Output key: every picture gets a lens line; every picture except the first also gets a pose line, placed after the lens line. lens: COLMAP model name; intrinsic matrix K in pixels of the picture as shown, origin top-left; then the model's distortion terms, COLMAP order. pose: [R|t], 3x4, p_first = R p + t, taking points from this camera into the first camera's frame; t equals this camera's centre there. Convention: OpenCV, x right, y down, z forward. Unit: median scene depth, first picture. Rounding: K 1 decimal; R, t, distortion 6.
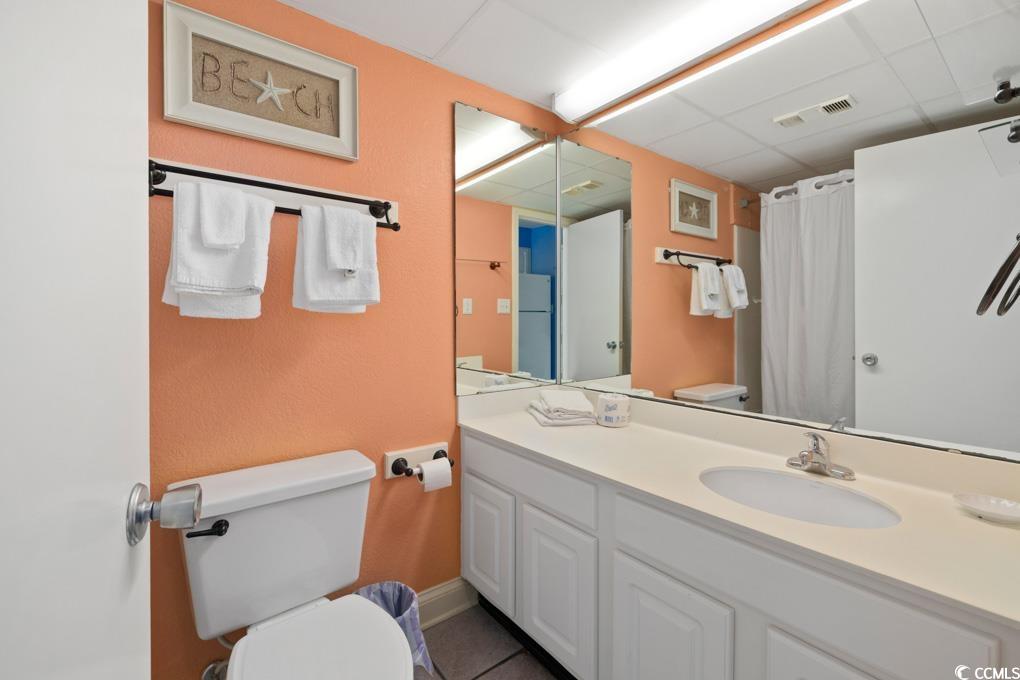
lens RADIAL K [[438.8, 0, 512.5], [0, 438.8, 333.4], [0, 0, 1]] dist [0.001553, 0.000036]
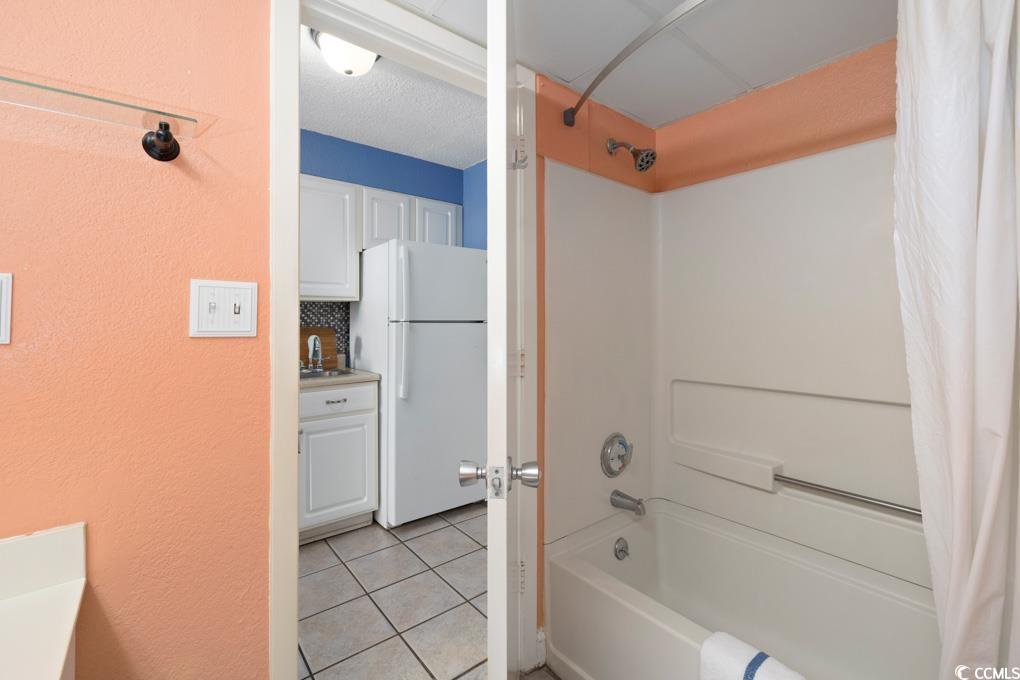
lens RADIAL K [[438.8, 0, 508.7], [0, 438.8, 329.8], [0, 0, 1]] dist [0.001553, 0.000036]
pose [[0.999226, 0.001052, 0.039314, 0.139880], [-0.001156, 0.999996, 0.002623, -0.049382], [-0.039312, -0.002666, 0.999223, 0.725532]]
